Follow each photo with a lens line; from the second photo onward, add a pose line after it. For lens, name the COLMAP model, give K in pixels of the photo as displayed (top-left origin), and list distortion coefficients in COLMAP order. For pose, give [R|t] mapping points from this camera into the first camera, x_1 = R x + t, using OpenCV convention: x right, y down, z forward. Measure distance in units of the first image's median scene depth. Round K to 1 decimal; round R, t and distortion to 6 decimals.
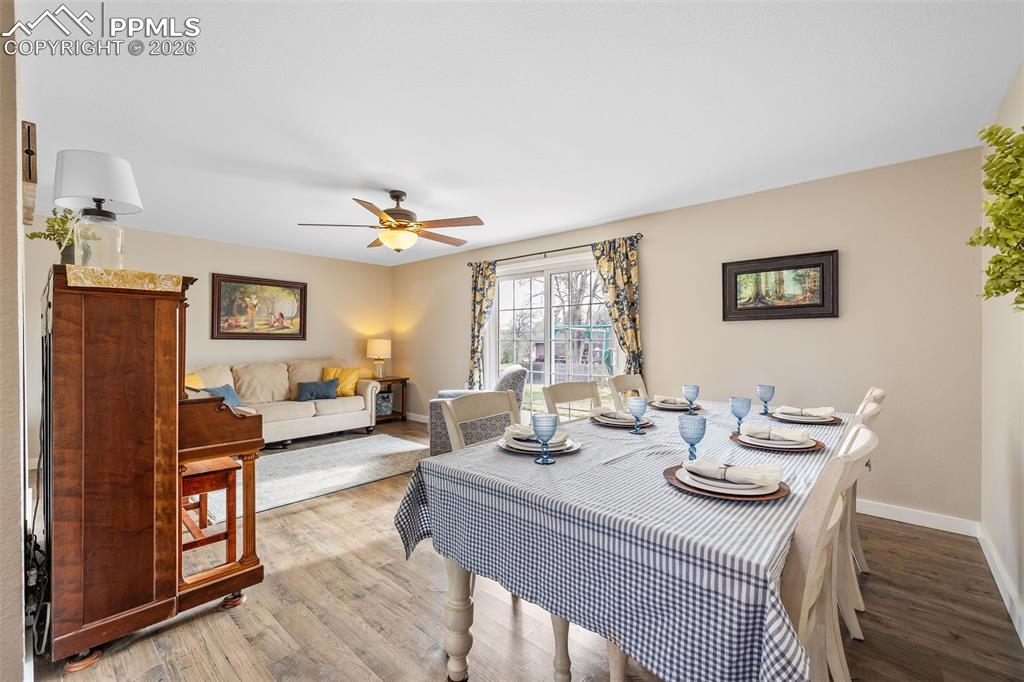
lens RADIAL K [[441.0, 0, 516.3], [0, 441.0, 341.5], [0, 0, 1]] dist [-0.002034, -0.000119]
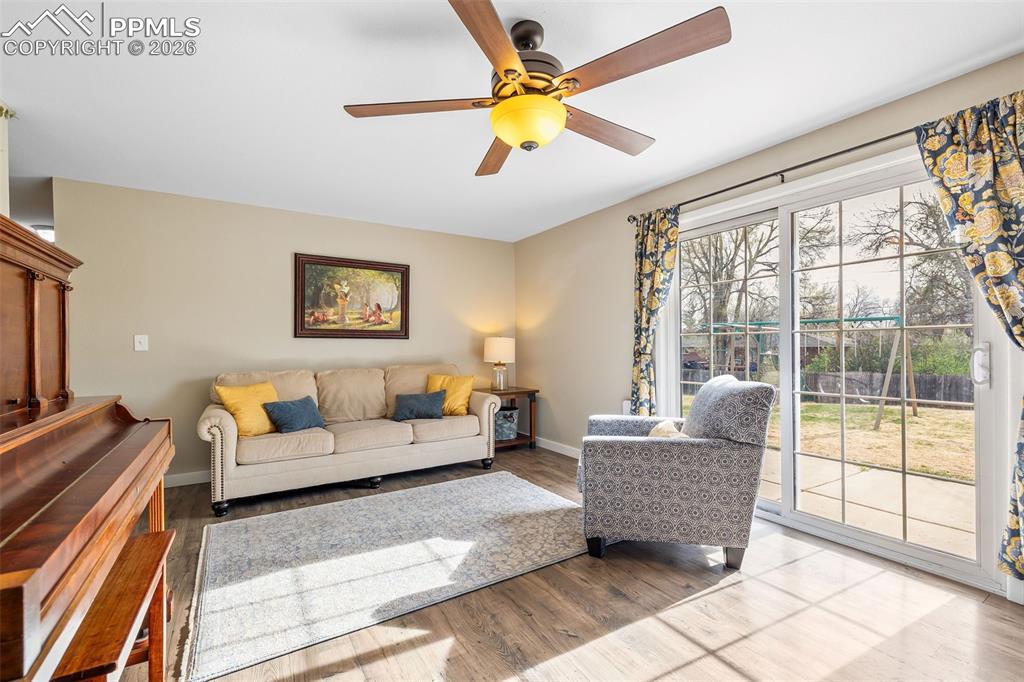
lens RADIAL K [[438.3, 0, 509.9], [0, 438.3, 353.3], [0, 0, 1]] dist [-0.000949, -0.000175]
pose [[0.959291, -0.001211, -0.282417, -0.098431], [0.005576, 0.999877, 0.014653, 0.012838], [0.282365, -0.015631, 0.959180, 0.340394]]
